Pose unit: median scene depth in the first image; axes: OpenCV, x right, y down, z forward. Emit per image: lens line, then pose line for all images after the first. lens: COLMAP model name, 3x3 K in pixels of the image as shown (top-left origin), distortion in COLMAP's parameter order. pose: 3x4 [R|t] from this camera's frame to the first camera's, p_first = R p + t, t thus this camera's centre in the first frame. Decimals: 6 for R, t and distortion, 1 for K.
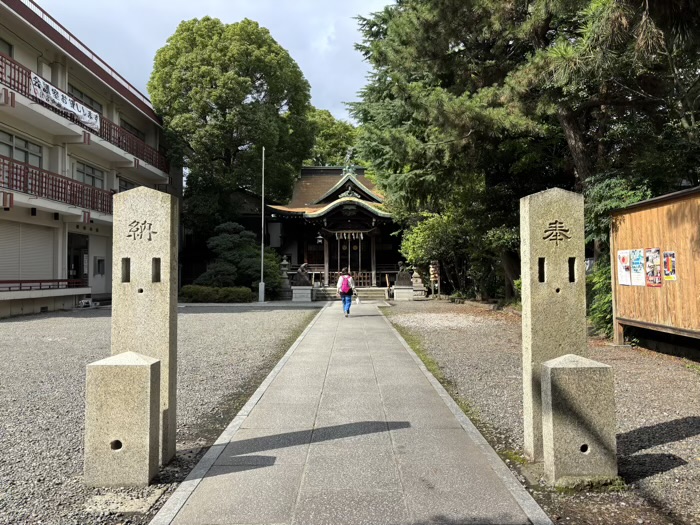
lens RADIAL K [[525.1, 0, 353.1], [0, 525.1, 260.2], [0, 0, 1]] dist [0.071001, -0.083292]
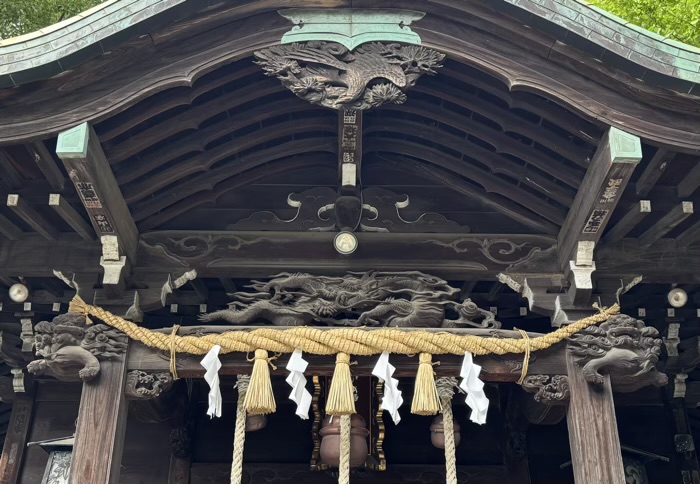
lens RADIAL K [[852.8, 0, 347.1], [0, 852.8, 211.7], [0, 0, 1]] dist [0.261563, -0.945171]
pose [[0.999855, 0.009869, -0.013904, -0.004893], [-0.015826, 0.840627, -0.541383, 0.013725], [0.006345, 0.541524, 0.840661, 0.885618]]
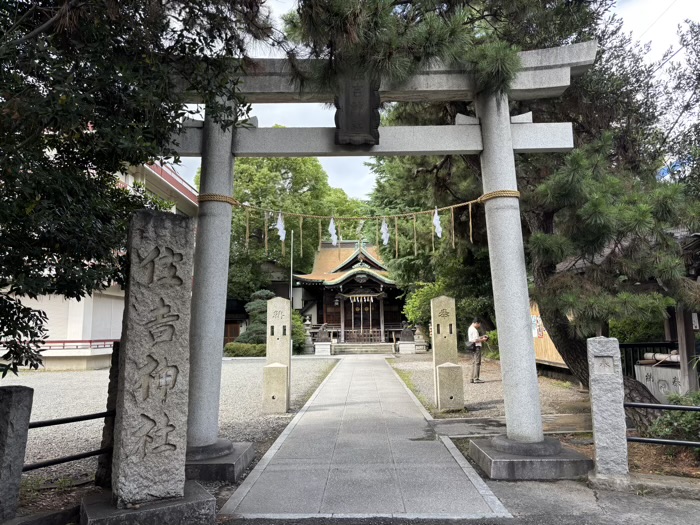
lens RADIAL K [[525.1, 0, 353.1], [0, 525.1, 260.2], [0, 0, 1]] dist [0.071001, -0.083292]
pose [[0.999652, -0.013434, -0.022708, 0.002208], [0.010878, 0.993965, -0.109154, -0.005030], [0.024037, 0.108869, 0.993765, -0.204999]]
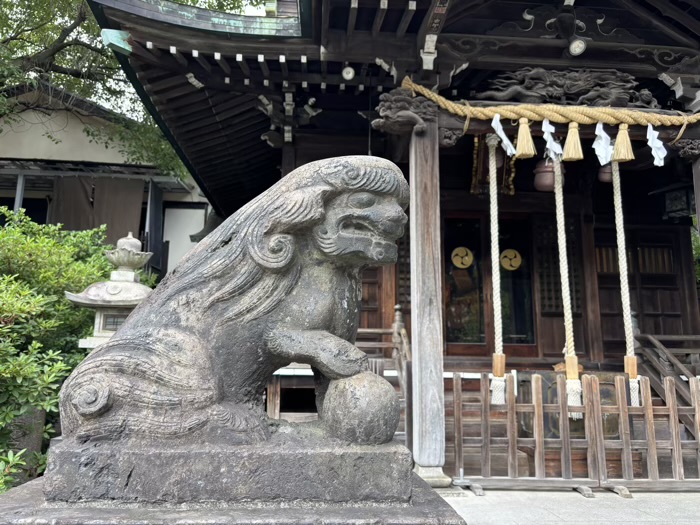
lens RADIAL K [[525.1, 0, 353.1], [0, 525.1, 260.2], [0, 0, 1]] dist [0.071001, -0.083292]
pose [[0.997597, 0.034641, 0.060009, -0.085518], [-0.024144, 0.985568, -0.167551, 0.017834], [-0.064947, 0.165700, 0.984035, 0.890819]]
